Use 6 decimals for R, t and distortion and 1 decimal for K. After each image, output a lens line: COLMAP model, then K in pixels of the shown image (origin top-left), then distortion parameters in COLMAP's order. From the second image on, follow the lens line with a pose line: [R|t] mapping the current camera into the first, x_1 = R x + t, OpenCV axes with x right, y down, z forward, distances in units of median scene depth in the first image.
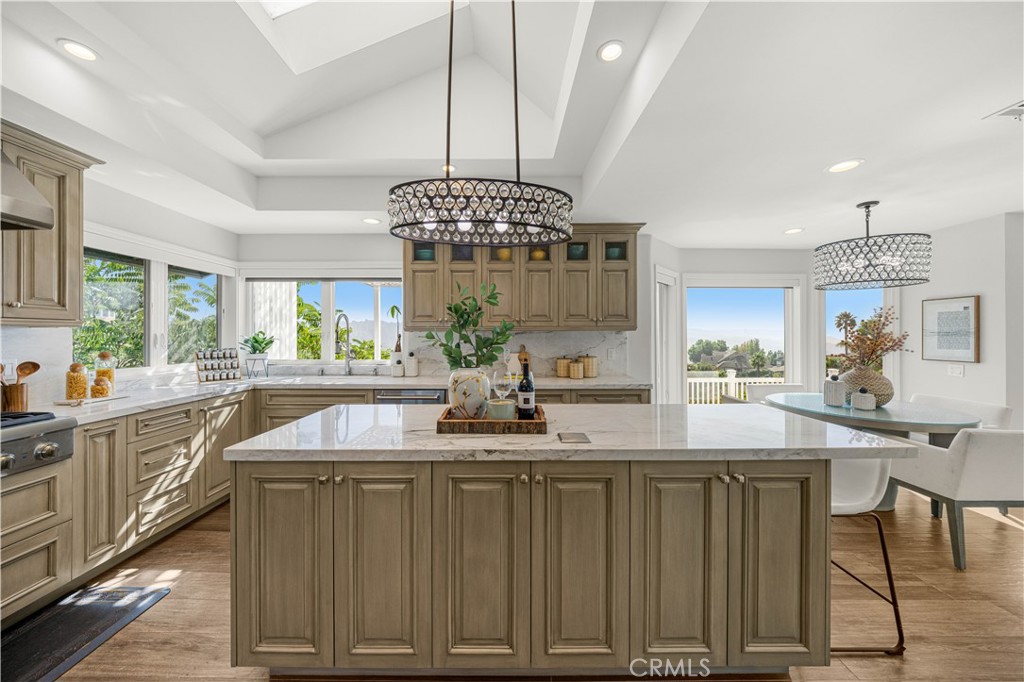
lens RADIAL K [[342.7, 0, 506.5], [0, 342.7, 336.6], [0, 0, 1]] dist [0.000272, -0.000024]
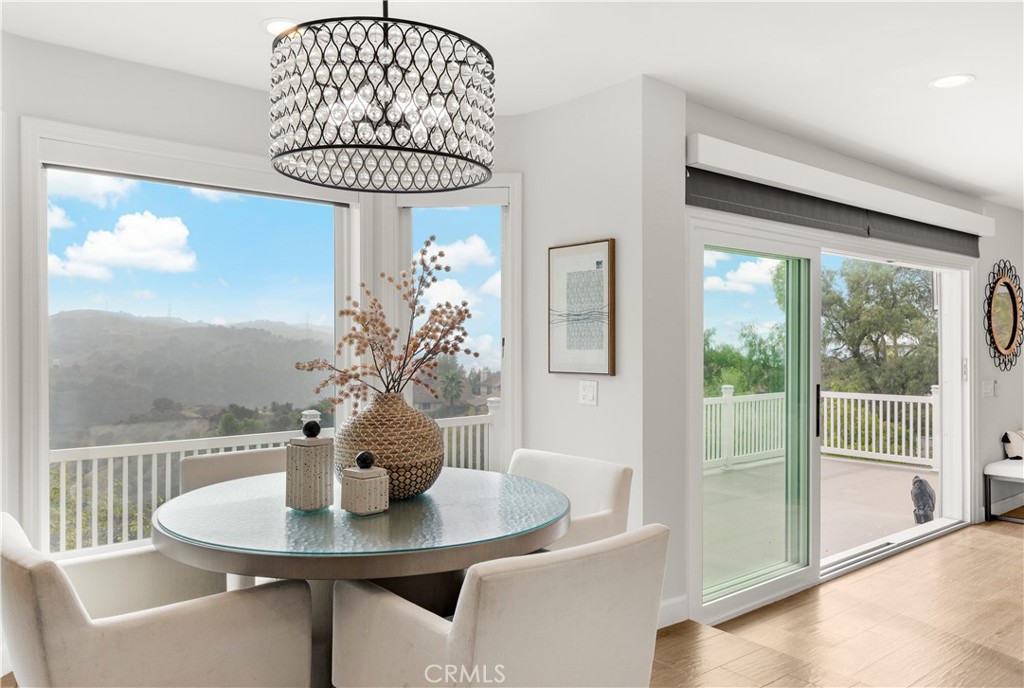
lens RADIAL K [[698.7, 0, 509.7], [0, 698.7, 343.6], [0, 0, 1]] dist [-0.002921, 0.000248]
pose [[0.795202, 0.003337, 0.606335, 0.645722], [-0.000336, 0.999987, -0.005064, 0.035270], [-0.606344, 0.003823, 0.795193, 0.291236]]
